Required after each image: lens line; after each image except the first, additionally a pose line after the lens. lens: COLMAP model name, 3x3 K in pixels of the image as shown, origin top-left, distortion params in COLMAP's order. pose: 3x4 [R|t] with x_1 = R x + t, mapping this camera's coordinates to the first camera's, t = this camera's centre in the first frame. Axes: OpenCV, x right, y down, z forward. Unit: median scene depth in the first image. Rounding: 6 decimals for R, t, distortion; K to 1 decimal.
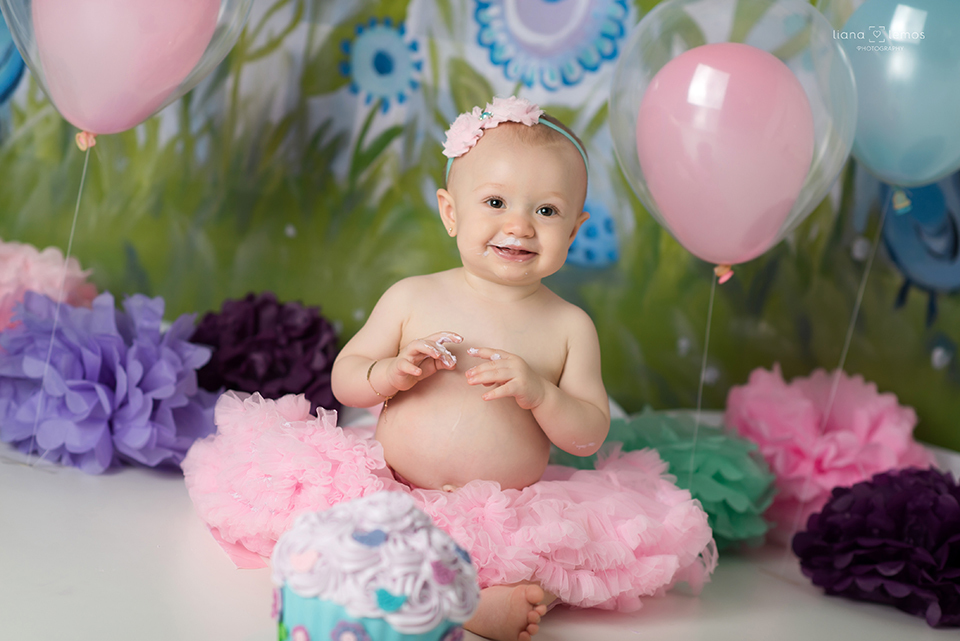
lens RADIAL K [[2463.9, 0, 480.0], [0, 2463.9, 320.5], [0, 0, 1]] dist [-0.001346, 0.674419]
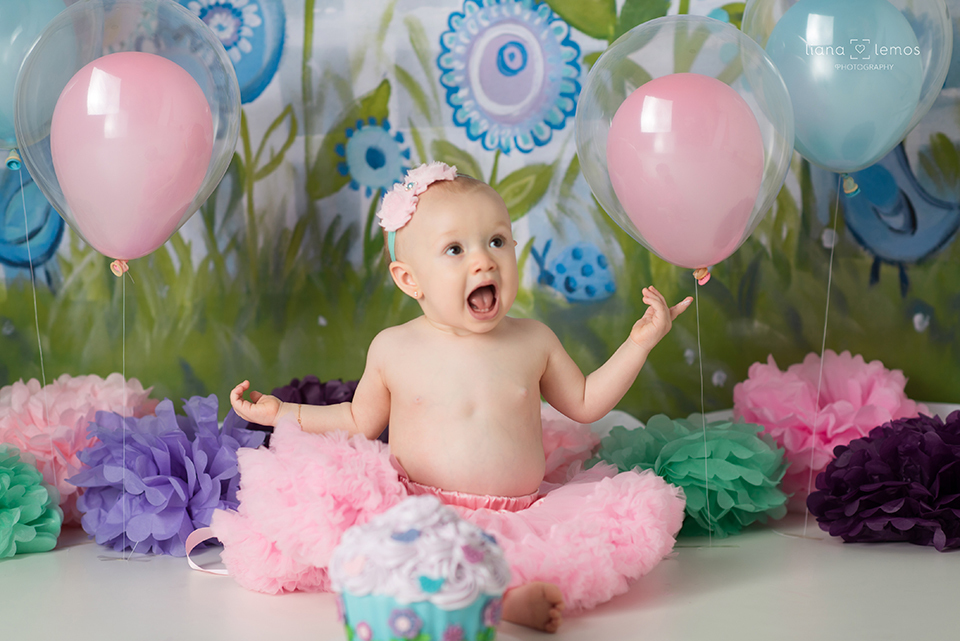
lens RADIAL K [[2491.4, 0, 480.0], [0, 2491.4, 320.5], [0, 0, 1]] dist [0.034341, 0.221898]
pose [[0.980997, -0.189862, -0.039970, 0.038907], [0.187292, 0.980442, -0.060454, 0.045703], [0.050666, 0.051819, 0.997370, -0.123560]]
